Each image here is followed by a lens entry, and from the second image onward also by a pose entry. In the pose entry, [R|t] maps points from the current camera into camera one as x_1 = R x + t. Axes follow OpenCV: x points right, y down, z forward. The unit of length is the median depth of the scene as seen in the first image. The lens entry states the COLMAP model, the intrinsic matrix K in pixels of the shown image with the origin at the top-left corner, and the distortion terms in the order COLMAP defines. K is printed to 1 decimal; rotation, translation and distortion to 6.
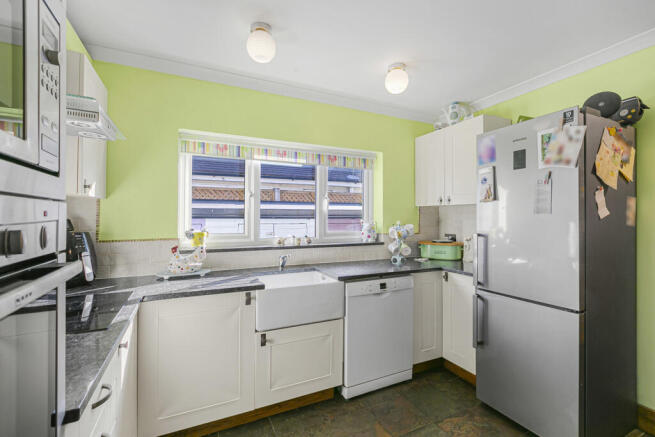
lens RADIAL K [[295.4, 0, 322.9], [0, 295.4, 218.0], [0, 0, 1]] dist [-0.000100, 0.000256]
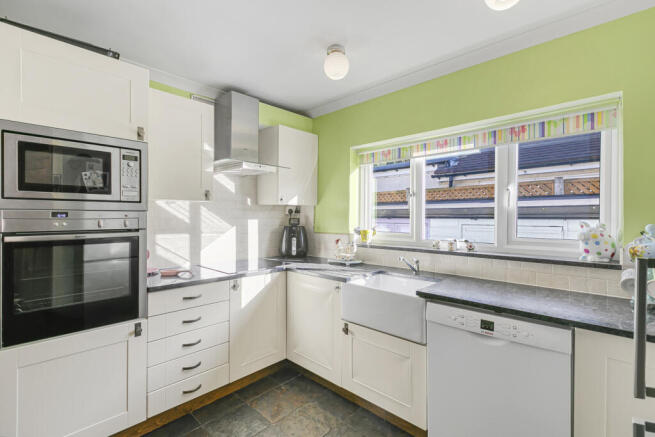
lens RADIAL K [[295.4, 0, 322.2], [0, 295.4, 217.5], [0, 0, 1]] dist [-0.000100, 0.000256]
pose [[0.359572, 0.001336, -0.933117, 0.546109], [-0.002742, 0.999996, 0.000376, -0.001143], [0.933113, 0.002423, 0.359574, 0.358289]]
